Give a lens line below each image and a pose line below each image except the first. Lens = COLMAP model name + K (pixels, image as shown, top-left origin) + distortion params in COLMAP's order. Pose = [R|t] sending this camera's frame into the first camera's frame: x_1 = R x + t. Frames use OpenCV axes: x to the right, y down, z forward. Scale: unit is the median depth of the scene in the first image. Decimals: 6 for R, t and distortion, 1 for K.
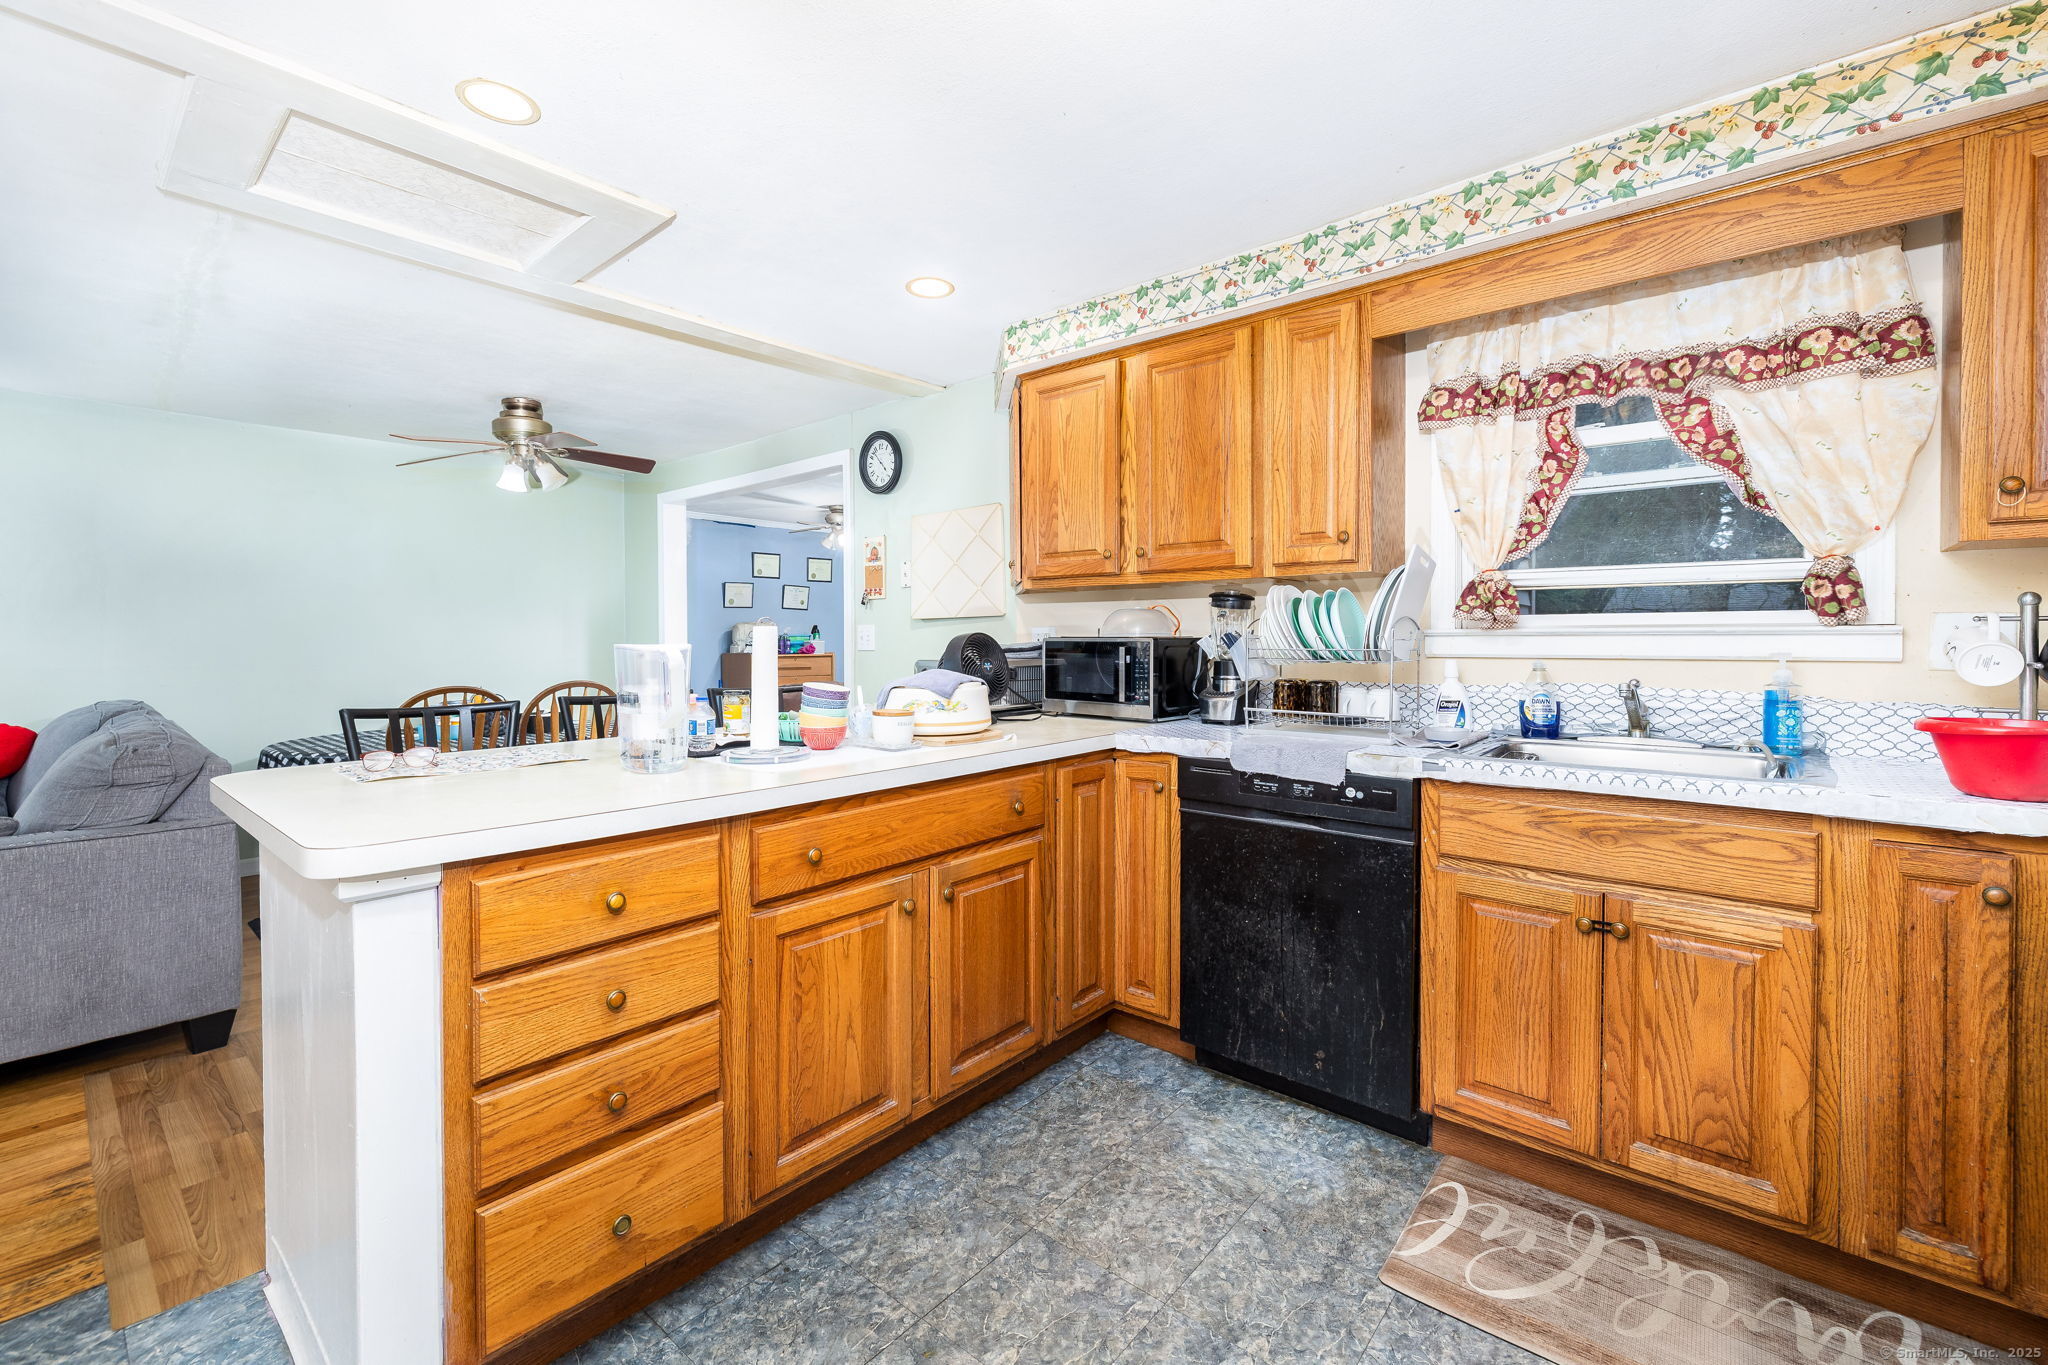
lens RADIAL K [[876.0, 0, 1019.4], [0, 876.0, 650.4], [0, 0, 1]] dist [-0.001145, -0.000208]
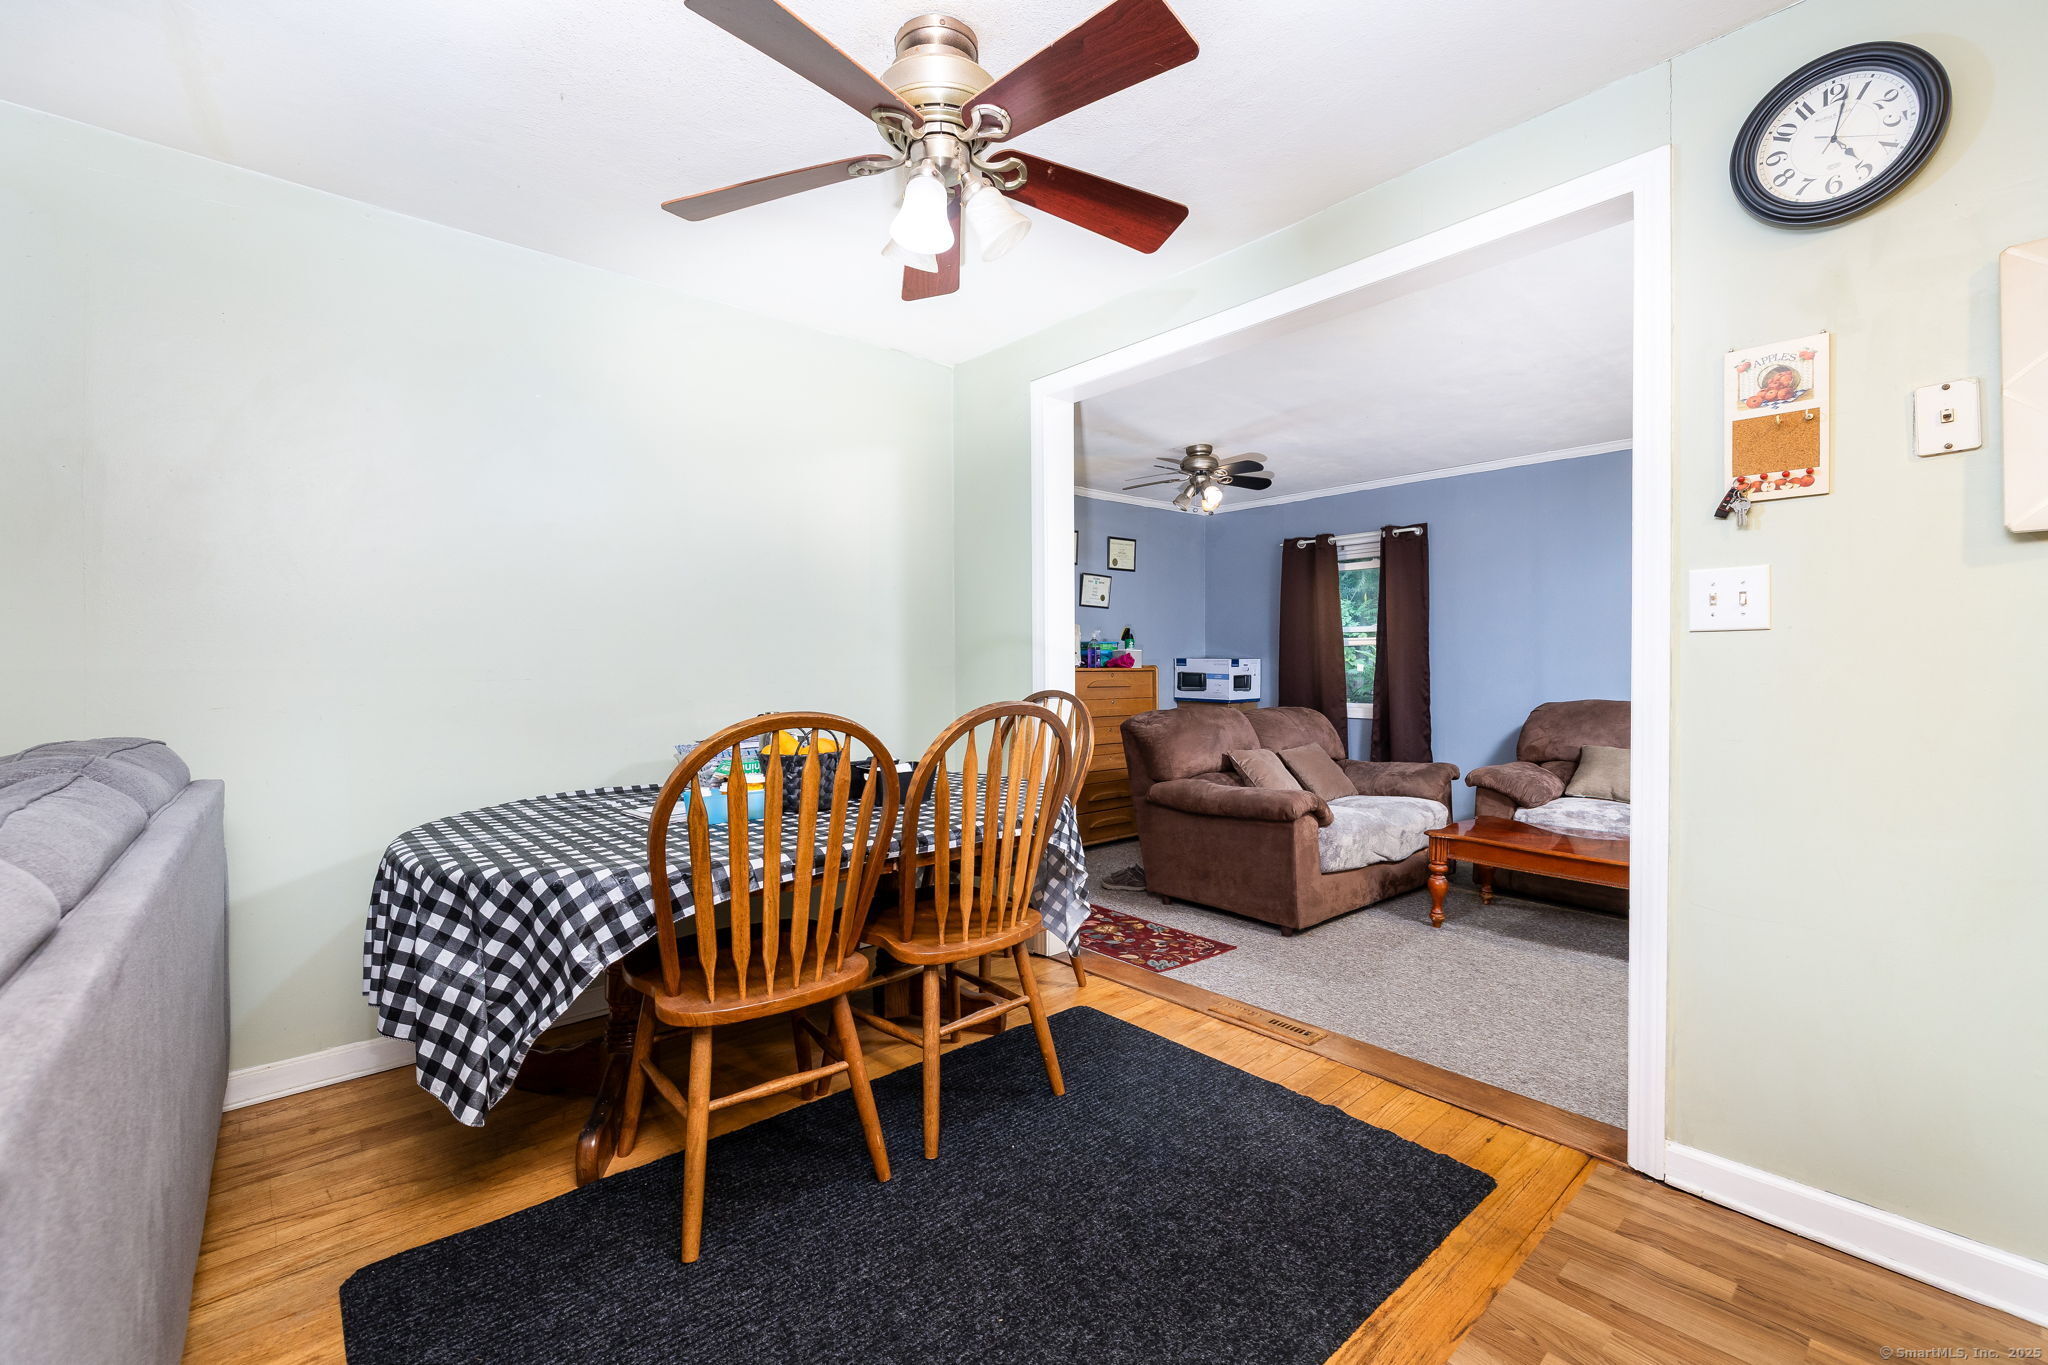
lens RADIAL K [[854.7, 0, 1034.4], [0, 854.7, 673.5], [0, 0, 1]] dist [-0.001893, -0.000339]
pose [[0.992961, 0.002197, -0.118418, -0.624573], [-0.002524, 0.999993, -0.002615, 0.030594], [0.118412, 0.002895, 0.992960, 0.796367]]
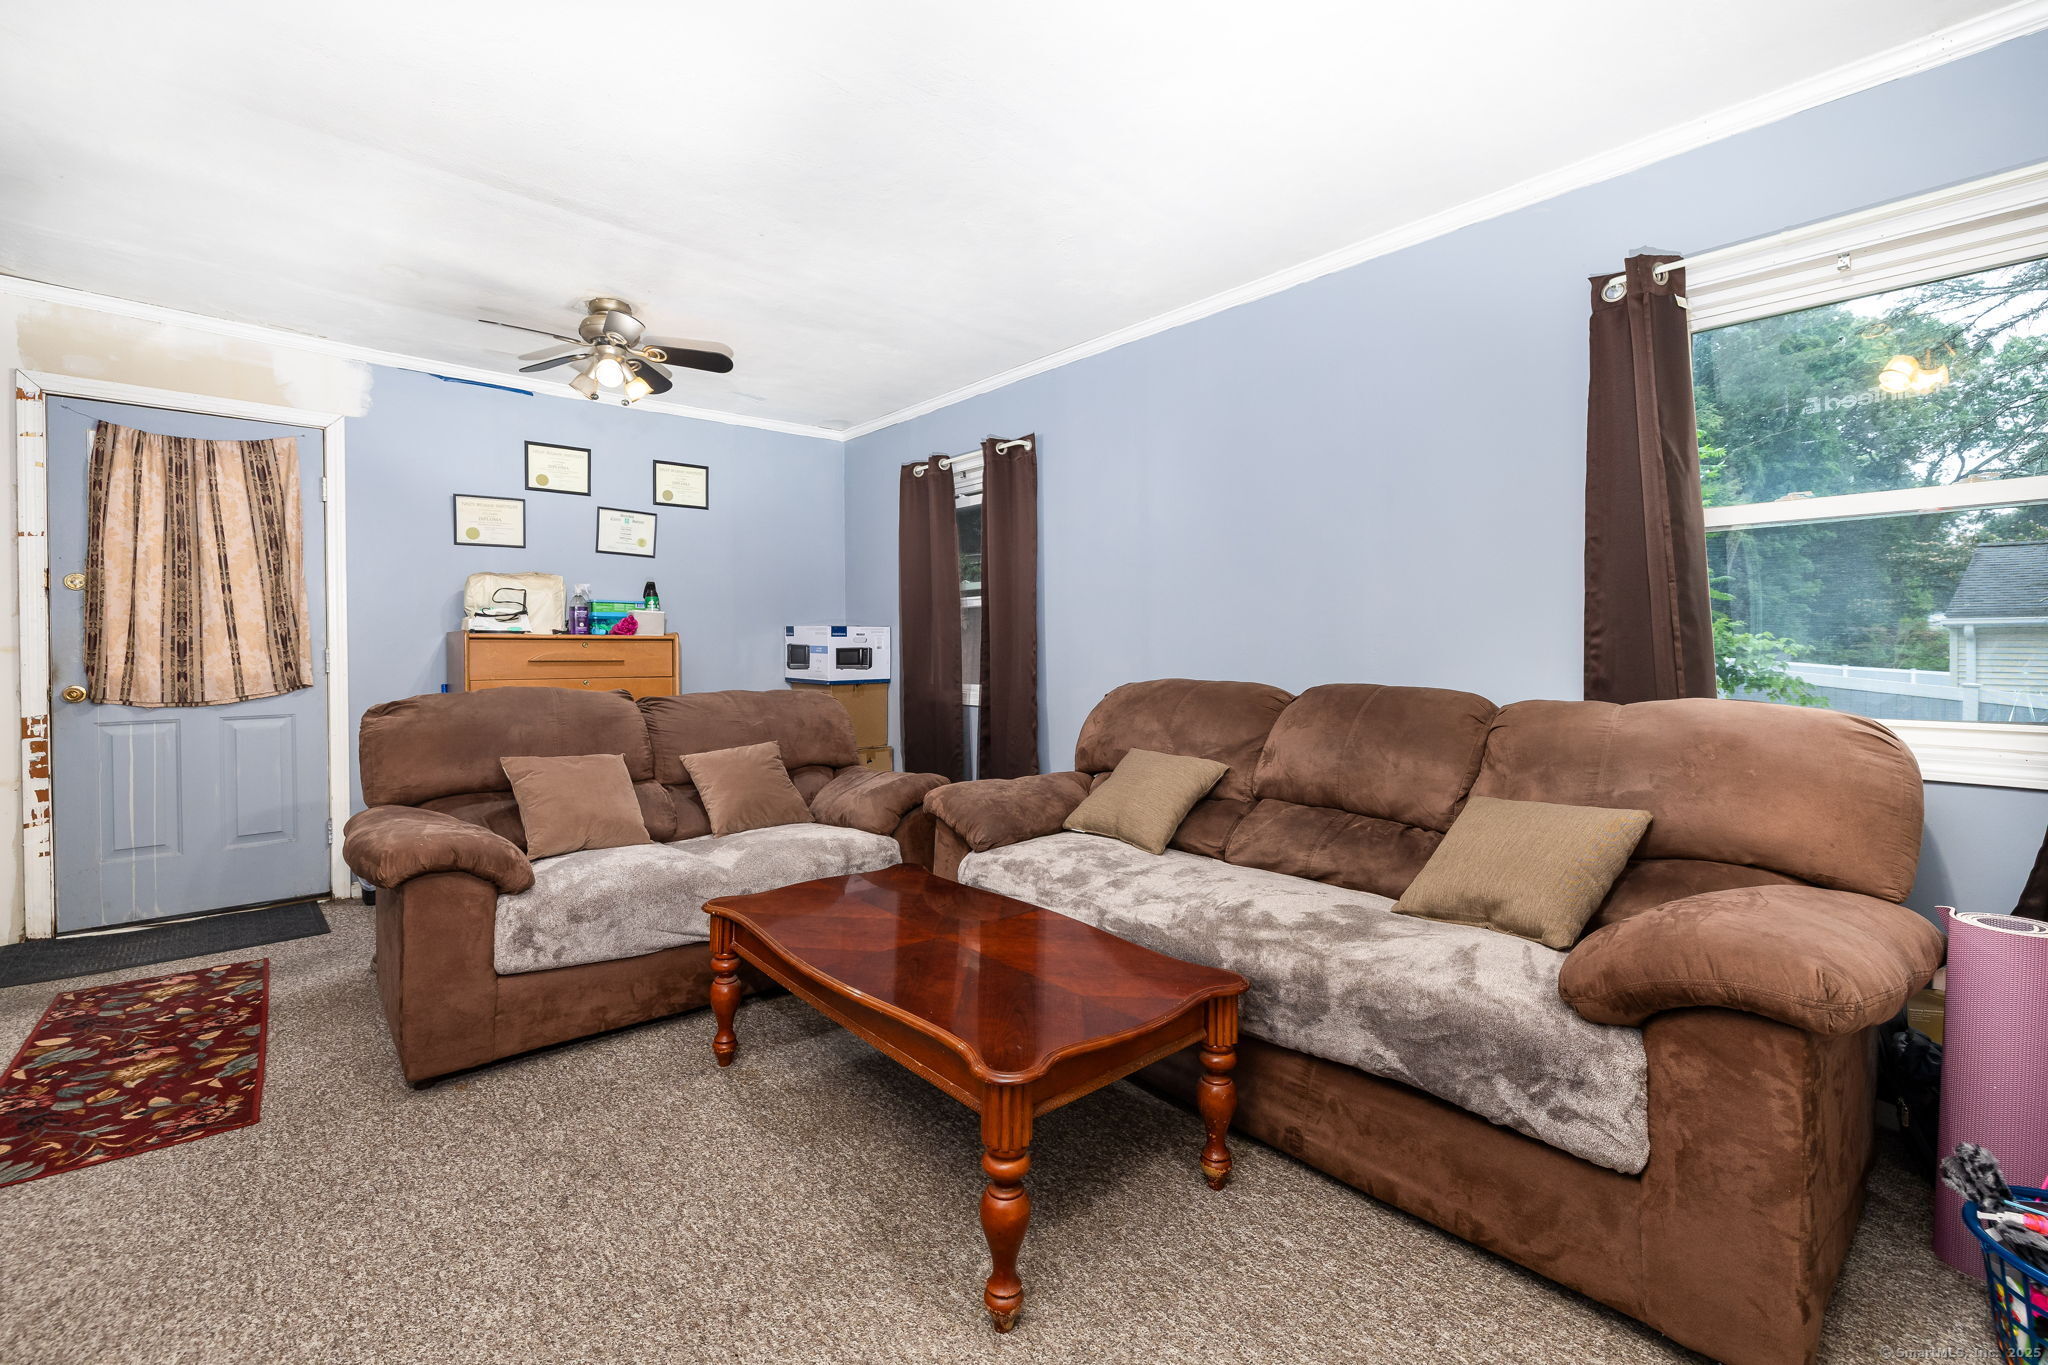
lens RADIAL K [[876.0, 0, 1019.4], [0, 876.0, 650.4], [0, 0, 1]] dist [-0.001145, -0.000208]
pose [[0.992531, 0.000713, -0.121989, 0.148469], [-0.002198, 0.999925, -0.012039, 0.051838], [0.121971, 0.012217, 0.992458, 1.389505]]
